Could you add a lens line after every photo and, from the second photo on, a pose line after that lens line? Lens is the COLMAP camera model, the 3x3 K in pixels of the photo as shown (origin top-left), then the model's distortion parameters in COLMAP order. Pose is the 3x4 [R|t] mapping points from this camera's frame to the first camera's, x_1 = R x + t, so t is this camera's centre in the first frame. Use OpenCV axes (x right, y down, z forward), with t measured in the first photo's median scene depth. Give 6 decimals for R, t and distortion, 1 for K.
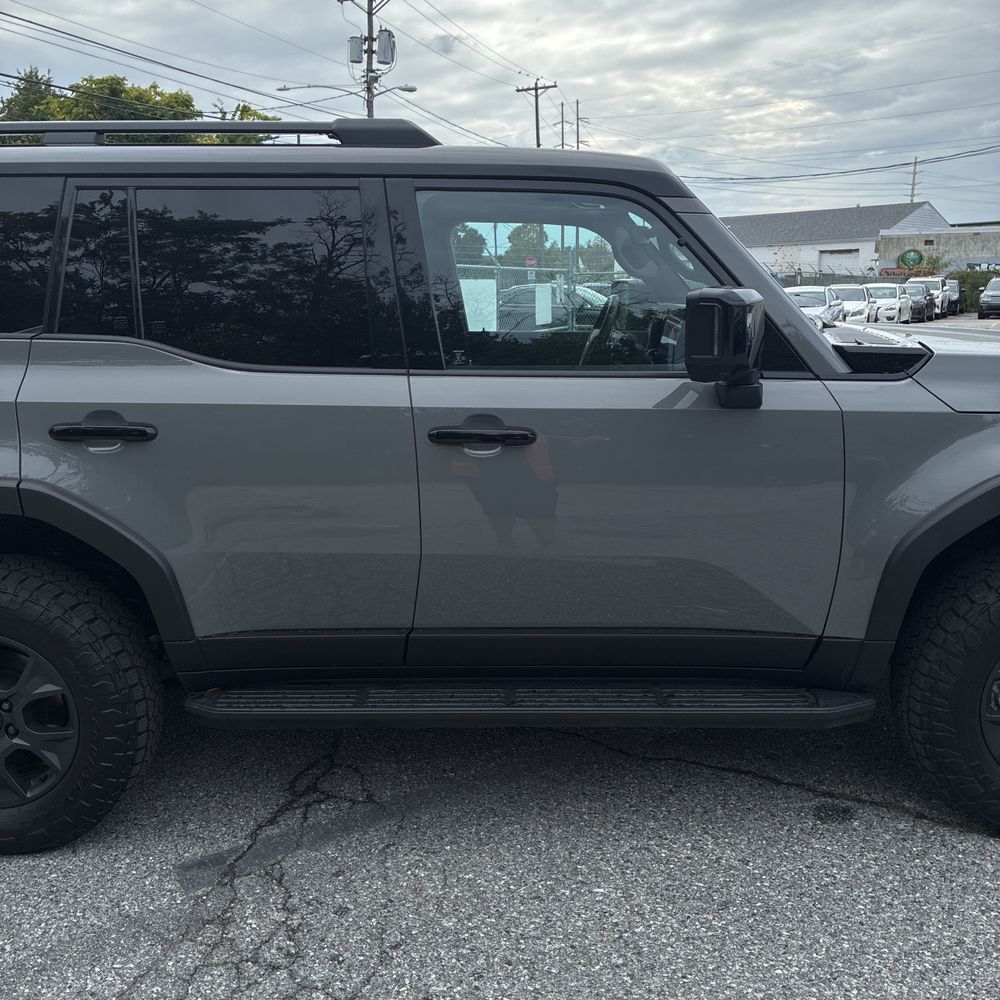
lens RADIAL K [[1012.6, 0, 490.5], [0, 1012.6, 493.8], [0, 0, 1]] dist [0.025628, 0.000000]
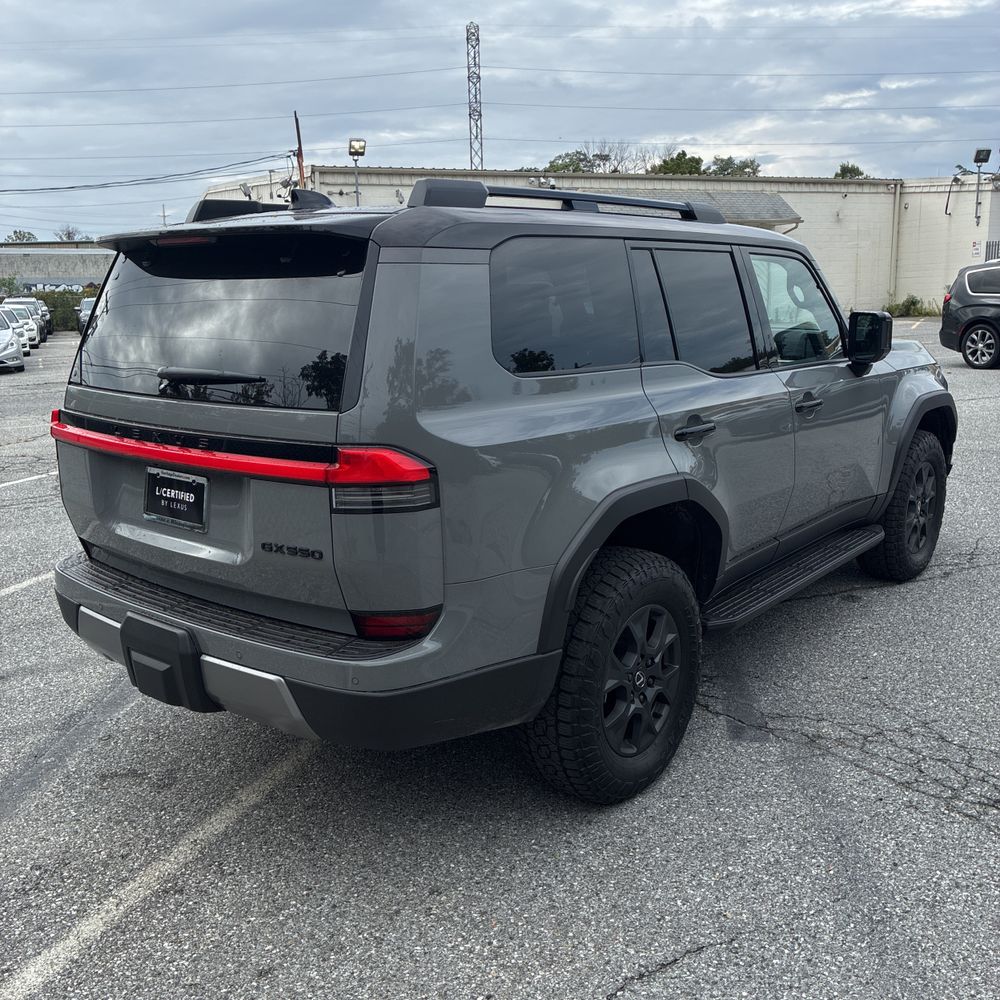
lens RADIAL K [[1012.6, 0, 500.1], [0, 1012.6, 494.6], [0, 0, 1]] dist [0.025628, 0.000000]
pose [[0.616060, -0.165461, 0.770125, -1.480386], [0.178941, 0.981525, 0.067736, -0.106874], [-0.767105, 0.096077, 0.634286, 0.331722]]
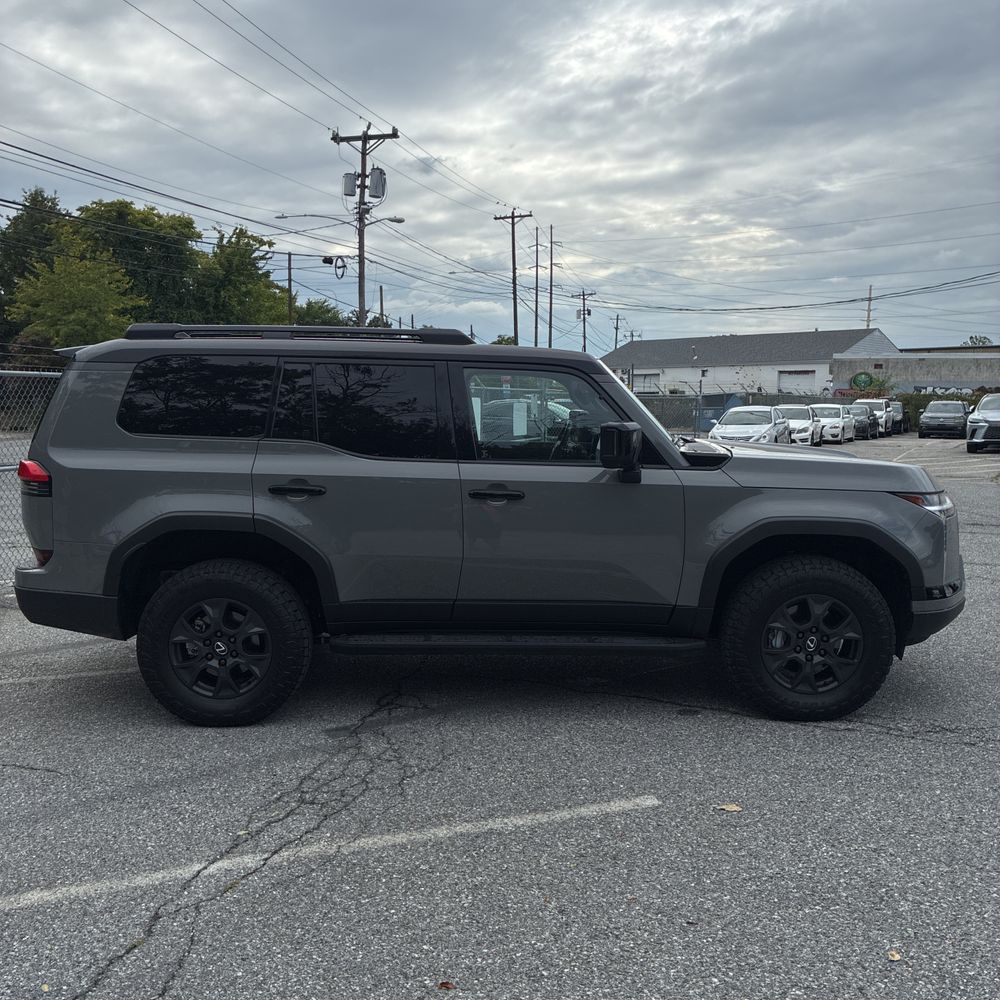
lens RADIAL K [[1012.6, 0, 499.6], [0, 1012.6, 501.2], [0, 0, 1]] dist [0.025628, 0.000000]
pose [[0.999159, 0.016567, 0.037495, -0.068995], [-0.012770, 0.994973, -0.099330, 0.133440], [-0.038952, 0.098767, 0.994348, -0.831547]]
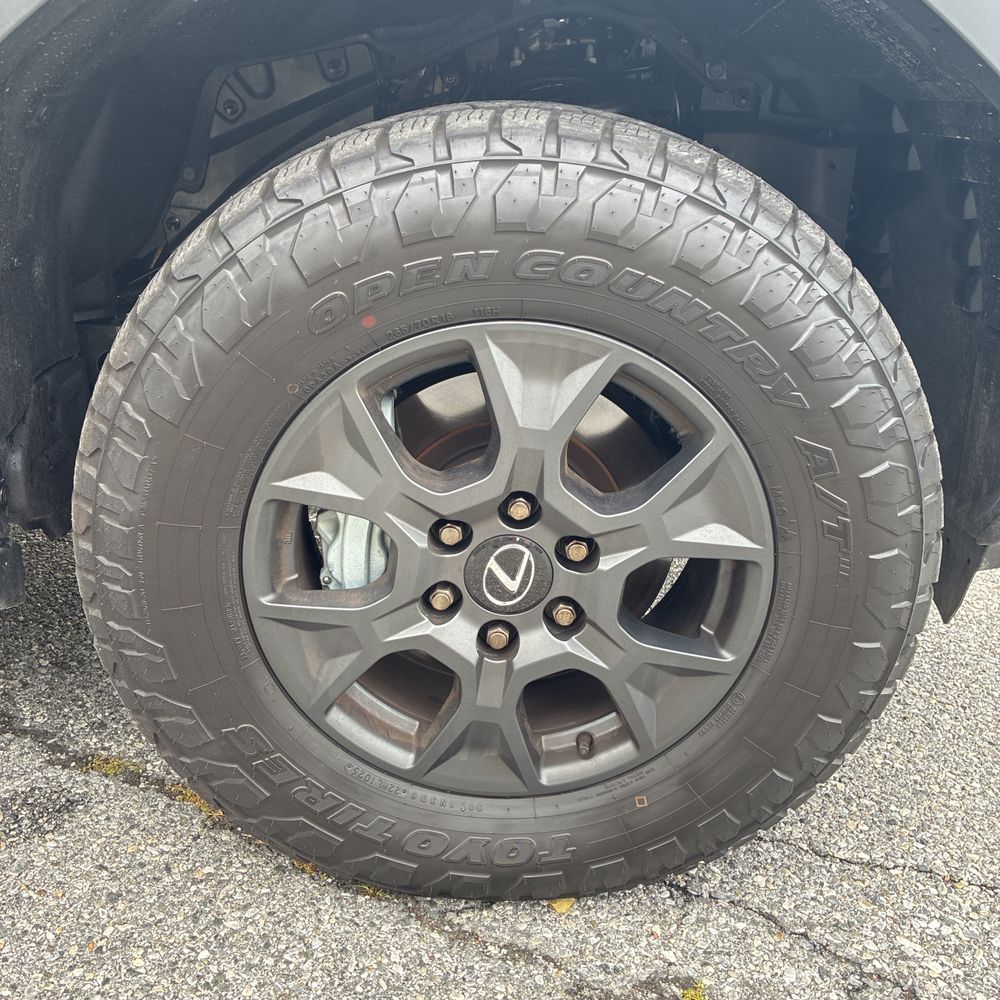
lens RADIAL K [[1012.6, 0, 500.3], [0, 1012.6, 503.2], [0, 0, 1]] dist [0.025628, 0.000000]
pose [[0.963351, 0.239135, 0.121532, -0.539115], [-0.257851, 0.950426, 0.173792, 0.135481], [-0.073947, -0.198760, 0.977255, 0.650665]]
